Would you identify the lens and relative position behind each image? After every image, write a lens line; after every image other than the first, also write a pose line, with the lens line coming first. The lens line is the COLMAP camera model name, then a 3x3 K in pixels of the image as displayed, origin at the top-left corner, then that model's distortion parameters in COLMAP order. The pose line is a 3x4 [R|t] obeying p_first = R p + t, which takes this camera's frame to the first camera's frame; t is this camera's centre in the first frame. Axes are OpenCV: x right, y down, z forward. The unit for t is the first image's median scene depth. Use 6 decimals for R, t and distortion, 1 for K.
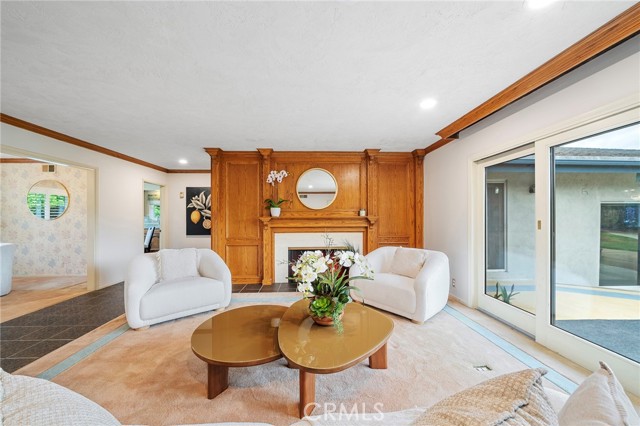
lens RADIAL K [[232.2, 0, 314.8], [0, 232.2, 216.8], [0, 0, 1]] dist [-0.003703, 0.000058]
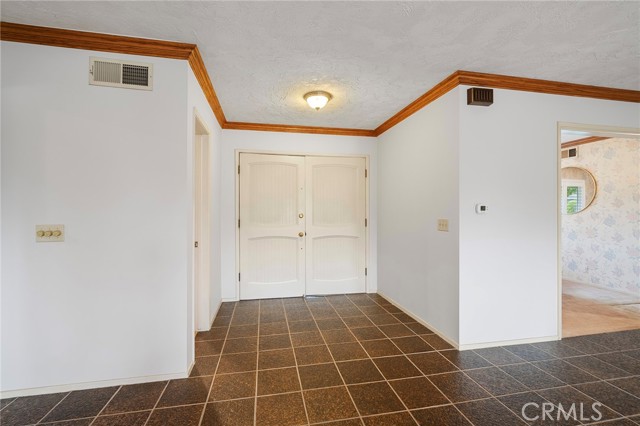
lens RADIAL K [[281.0, 0, 318.6], [0, 281.0, 212.6], [0, 0, 1]] dist [-0.002066, -0.000158]
pose [[0.161858, 0.004291, -0.986805, -0.305468], [0.003543, 0.999982, 0.004929, -0.000262], [0.986808, -0.004294, 0.161839, -0.082044]]
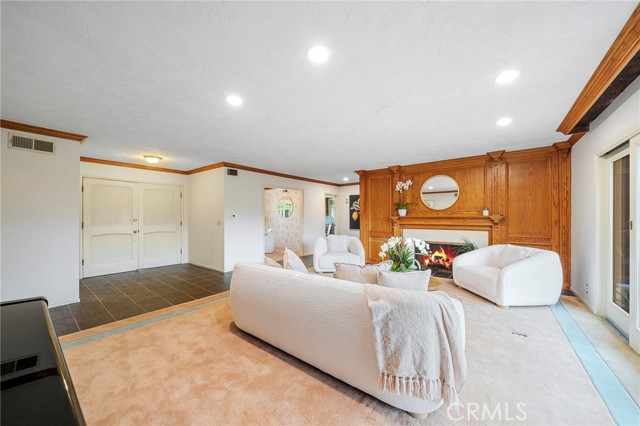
lens RADIAL K [[232.2, 0, 318.2], [0, 232.2, 216.9], [0, 0, 1]] dist [-0.003703, 0.000058]
pose [[0.765209, 0.002150, -0.643779, 0.299847], [0.003082, 0.999971, 0.007004, -0.006692], [0.643775, -0.007344, 0.765180, -0.303310]]
